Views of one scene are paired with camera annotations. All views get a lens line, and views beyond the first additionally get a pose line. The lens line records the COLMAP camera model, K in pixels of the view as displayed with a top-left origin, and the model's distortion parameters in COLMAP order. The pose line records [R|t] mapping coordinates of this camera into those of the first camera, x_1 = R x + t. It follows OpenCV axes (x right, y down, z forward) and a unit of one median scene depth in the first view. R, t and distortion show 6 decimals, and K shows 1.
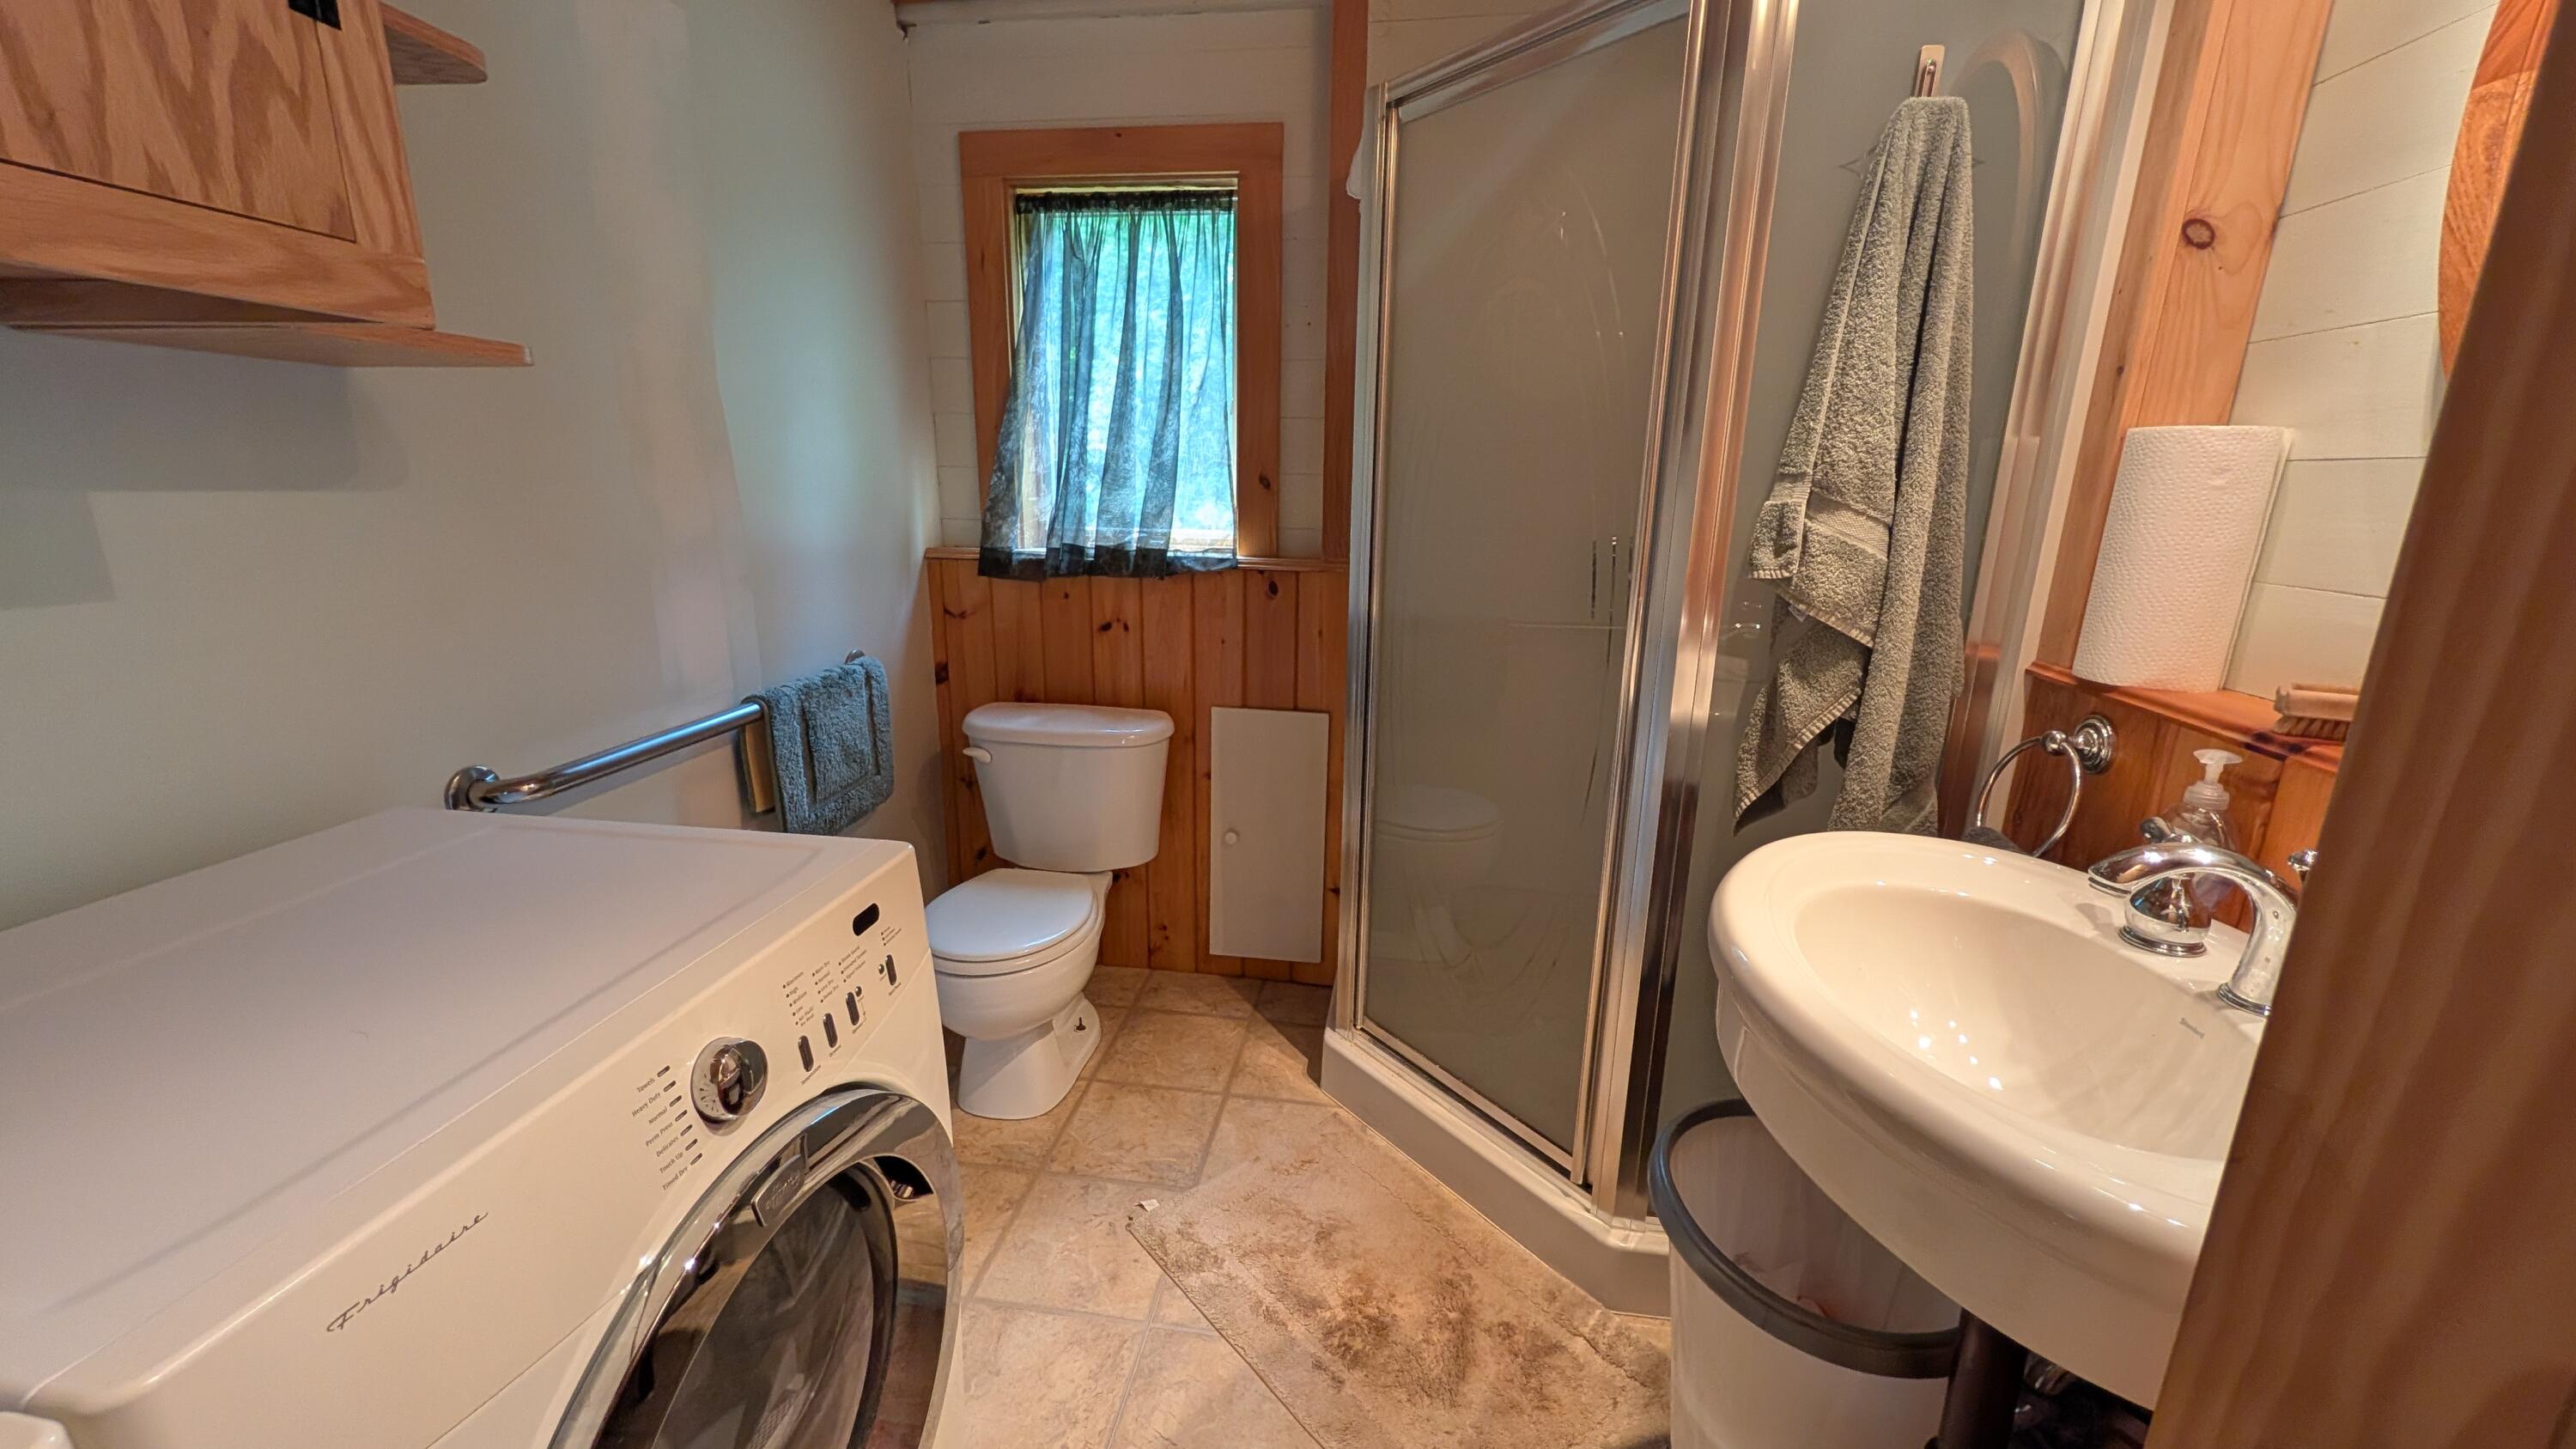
lens RADIAL K [[992.3, 0, 1285.3], [0, 992.3, 734.3], [0, 0, 1]] dist [0.000827, -0.000545]
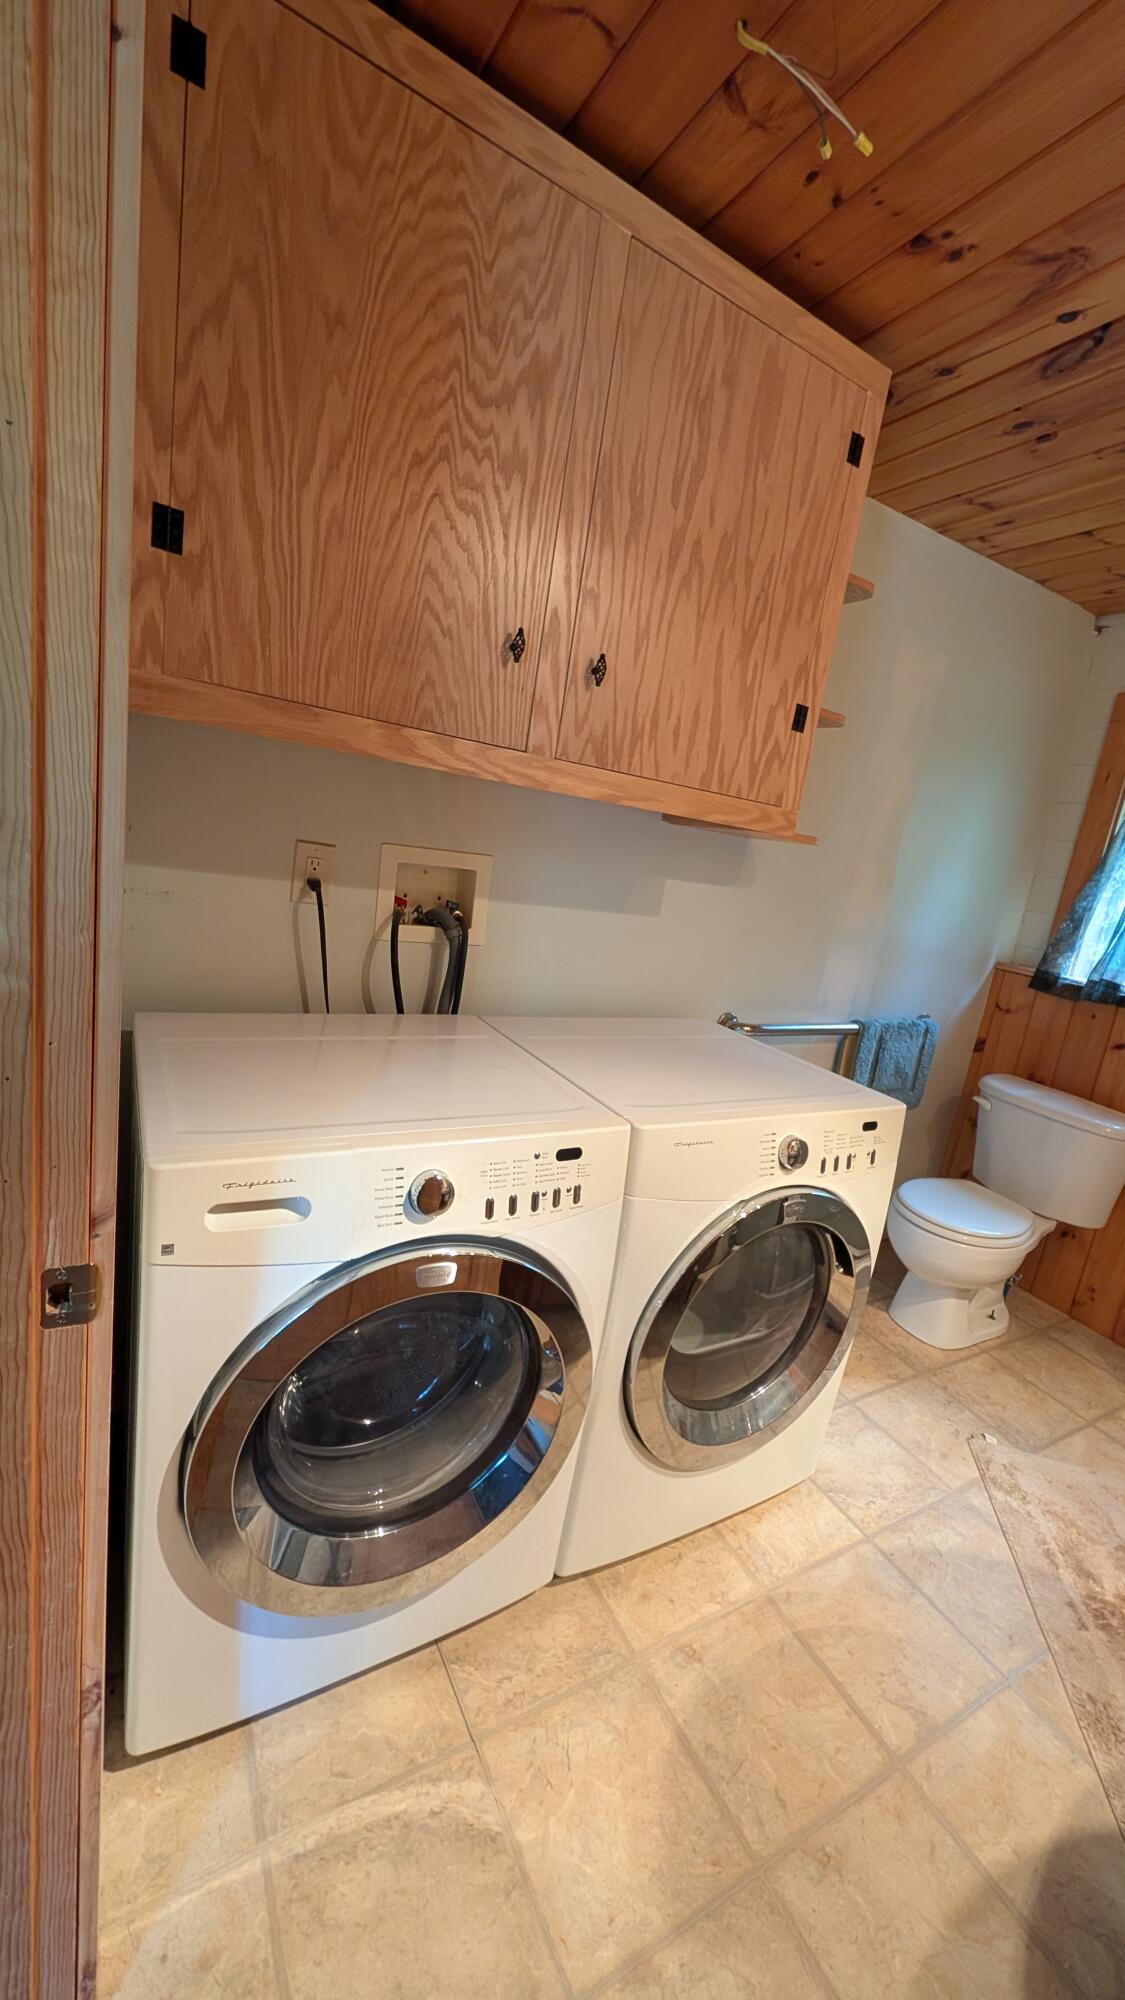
lens RADIAL K [[770.3, 0, 563.0], [0, 770.3, 999.3], [0, 0, 1]] dist [0.000827, -0.000545]
pose [[0.611795, 0.238544, -0.754190, 0.199785], [-0.324738, 0.945137, 0.035513, 0.057120], [0.721285, 0.223188, 0.655695, -0.338392]]
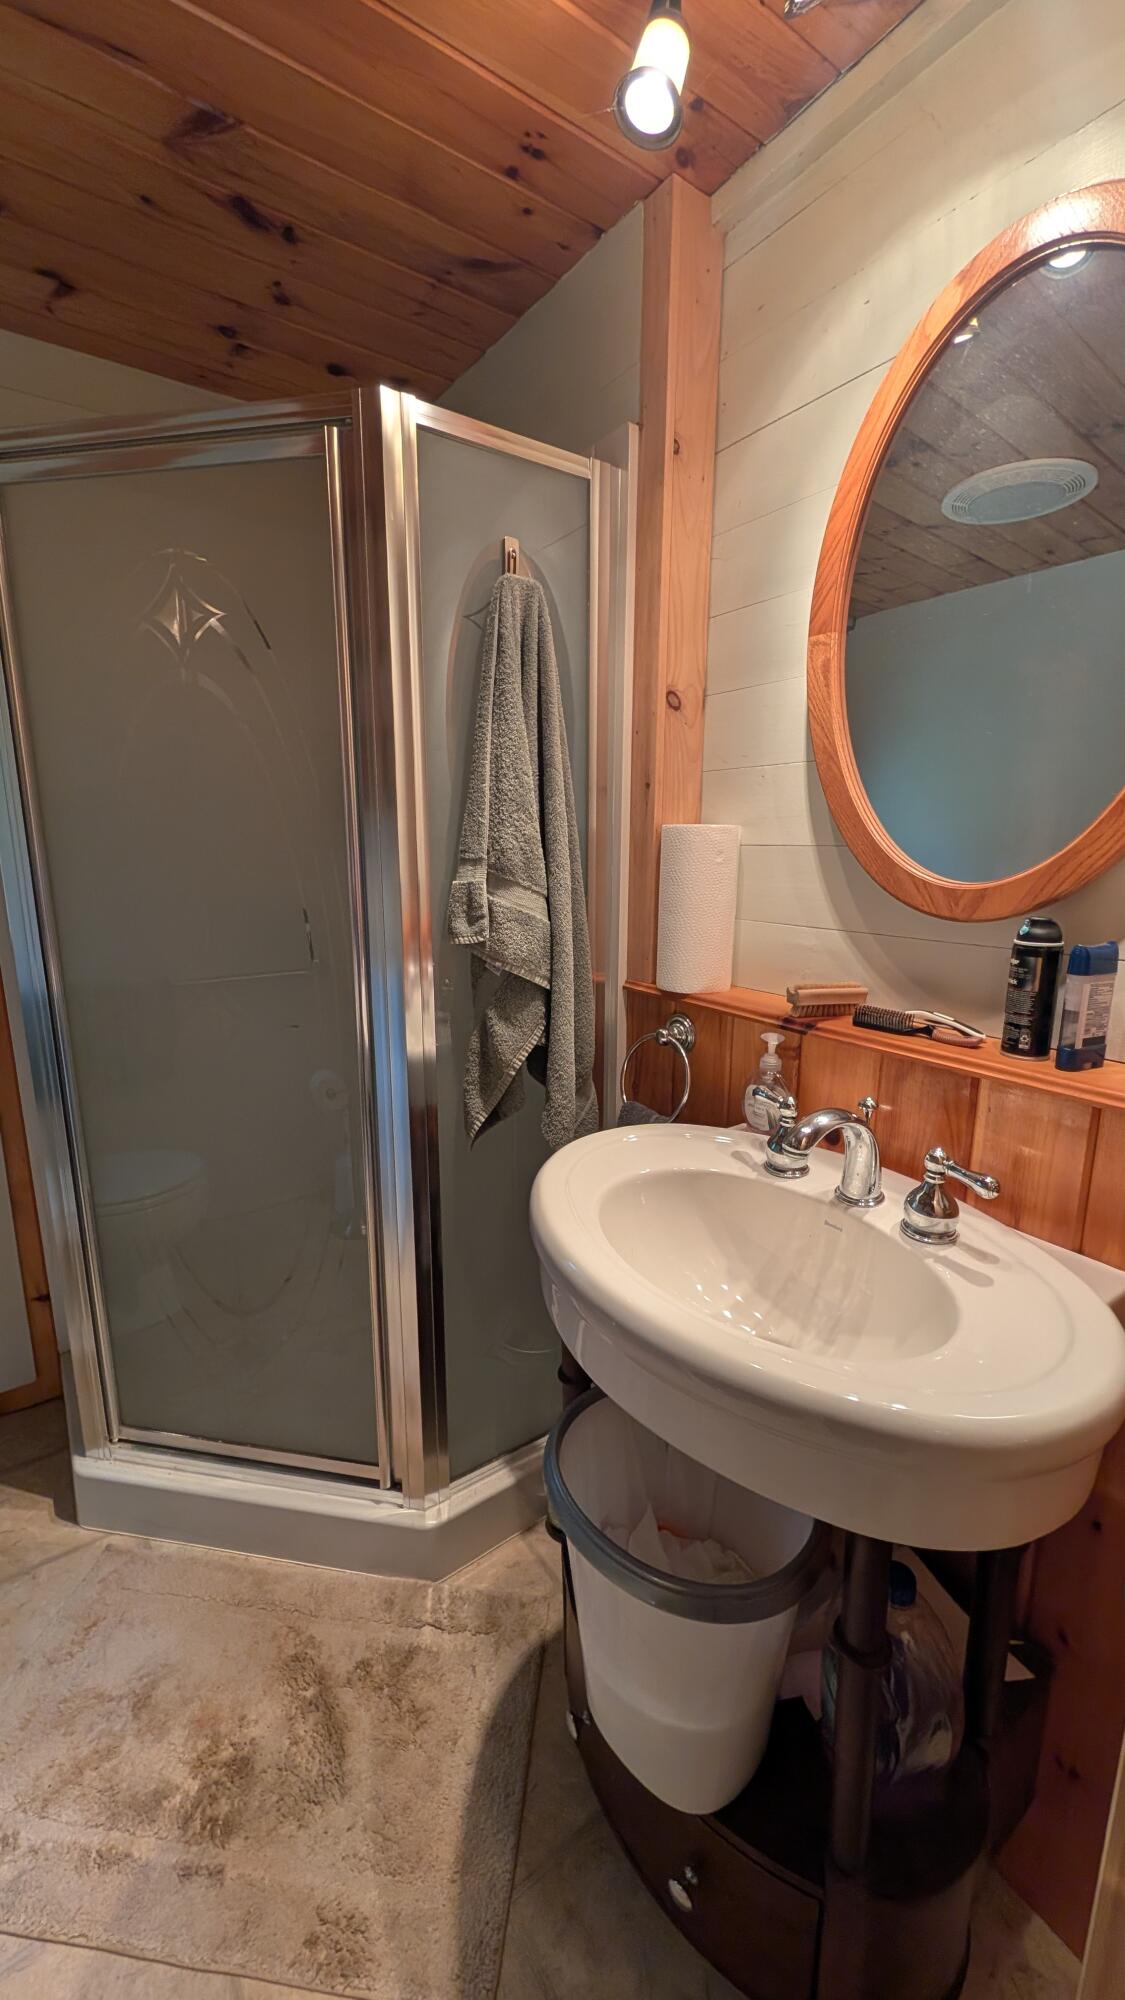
lens RADIAL K [[770.3, 0, 565.0], [0, 770.3, 998.3], [0, 0, 1]] dist [0.000827, -0.000545]
pose [[0.722645, -0.156885, 0.673180, -0.062172], [0.184601, 0.982332, 0.030767, -0.082942], [-0.666113, 0.102036, 0.738838, 0.194744]]
